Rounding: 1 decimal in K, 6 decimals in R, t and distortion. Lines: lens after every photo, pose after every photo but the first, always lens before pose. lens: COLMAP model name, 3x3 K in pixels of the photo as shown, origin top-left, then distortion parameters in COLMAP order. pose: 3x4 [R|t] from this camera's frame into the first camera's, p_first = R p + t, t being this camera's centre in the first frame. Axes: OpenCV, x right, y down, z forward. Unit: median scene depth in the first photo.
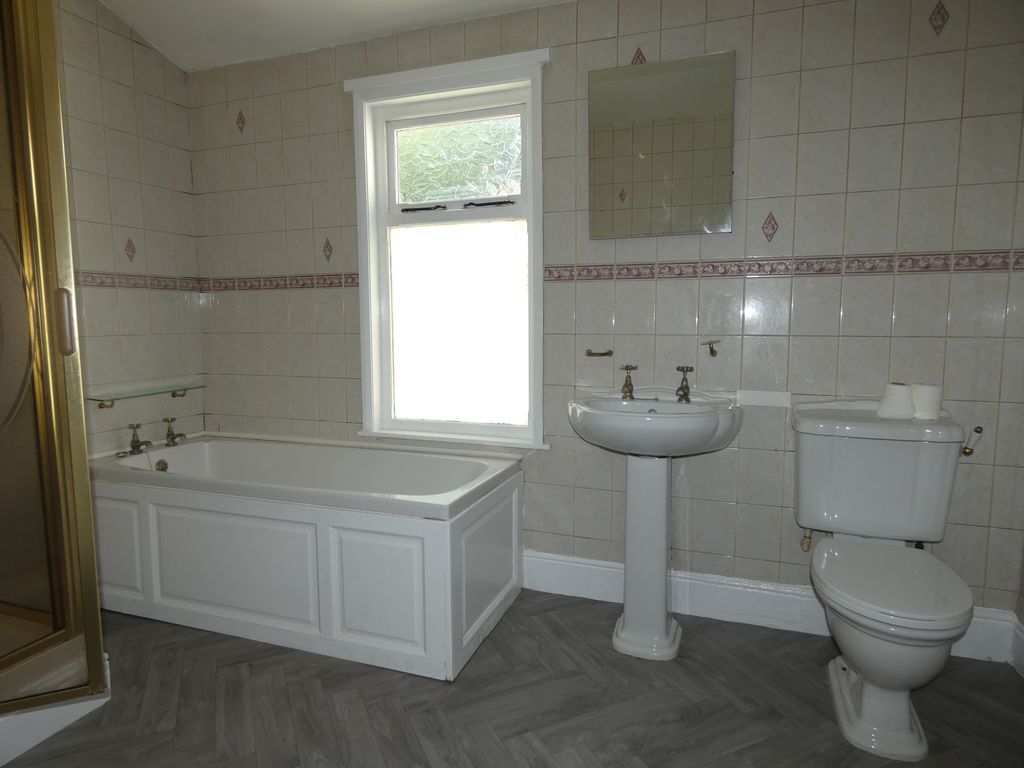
lens RADIAL K [[616.2, 0, 511.7], [0, 616.2, 382.9], [0, 0, 1]] dist [-0.000929, 0.003208]
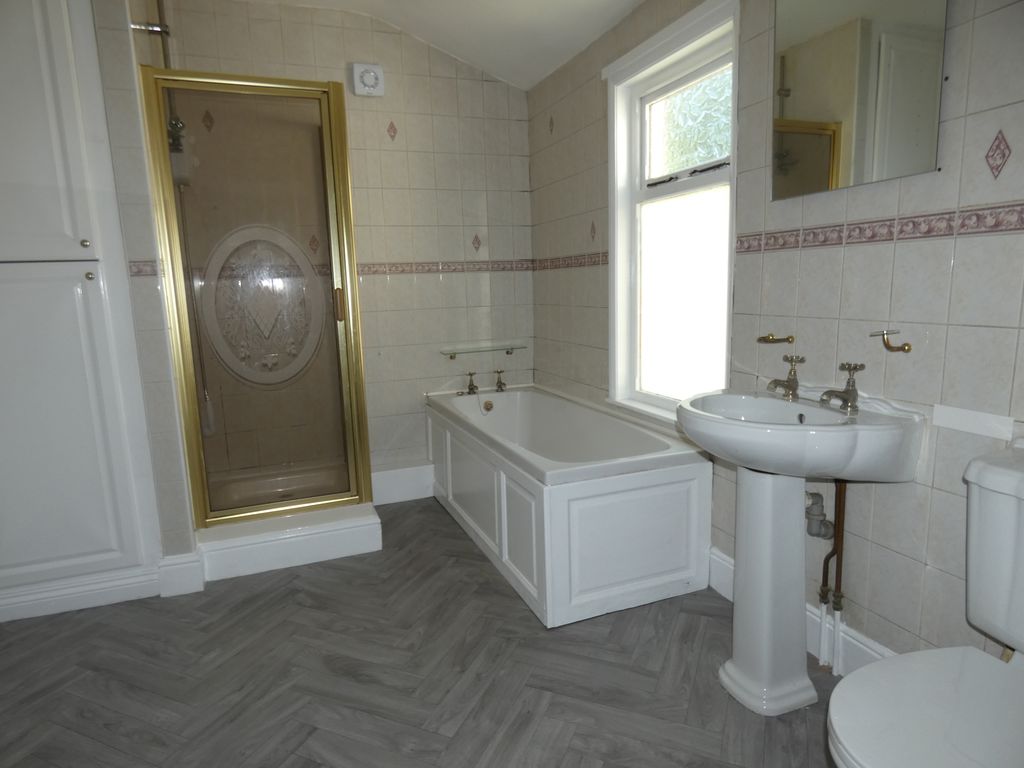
lens RADIAL K [[616.2, 0, 510.3], [0, 616.2, 384.2], [0, 0, 1]] dist [-0.000929, 0.003208]
pose [[0.662342, 0.105365, -0.741755, 0.470685], [-0.051603, 0.994126, 0.095135, -0.043089], [0.747422, -0.024736, 0.663889, 0.160762]]
